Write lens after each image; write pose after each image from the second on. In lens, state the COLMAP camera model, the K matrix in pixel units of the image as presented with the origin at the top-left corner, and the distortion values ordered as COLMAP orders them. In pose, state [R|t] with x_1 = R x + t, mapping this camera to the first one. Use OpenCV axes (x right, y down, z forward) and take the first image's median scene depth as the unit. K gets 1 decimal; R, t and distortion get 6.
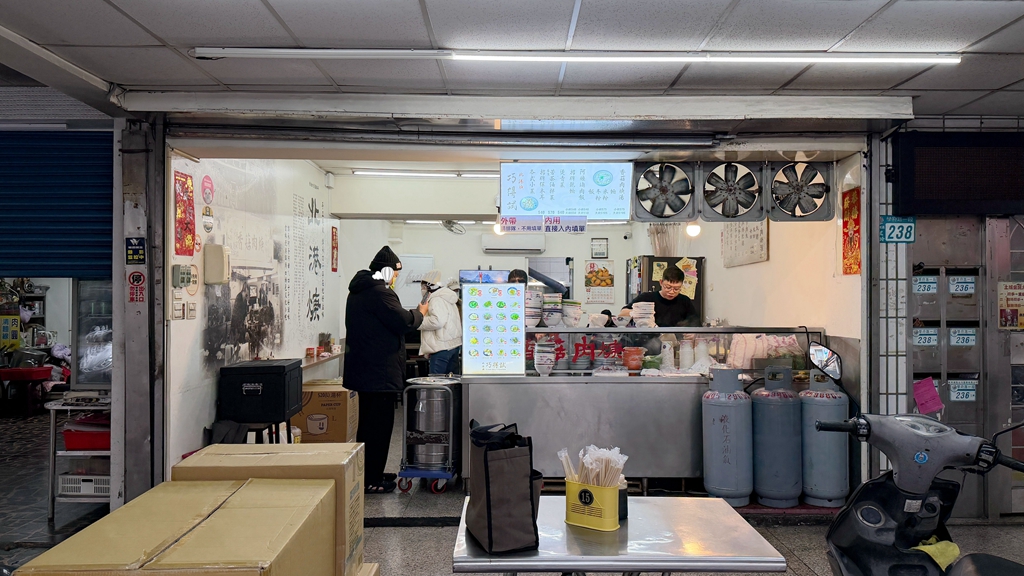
lens RADIAL K [[721.6, 0, 512.0], [0, 721.6, 288.0], [0, 0, 1]] dist [-0.000744, -0.000304]
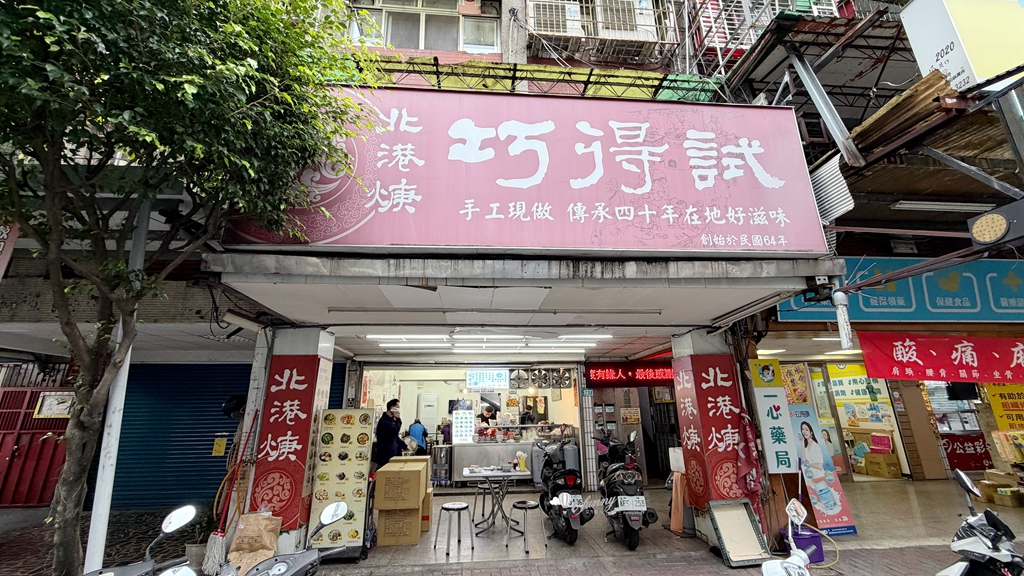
lens RADIAL K [[408.8, 0, 512.0], [0, 408.8, 288.0], [0, 0, 1]] dist [0.000002, 0.000000]
pose [[0.996372, 0.009130, 0.084614, 0.017358], [0.014187, 0.962498, -0.270919, -0.022704], [-0.083915, 0.271136, 0.958876, -0.528568]]
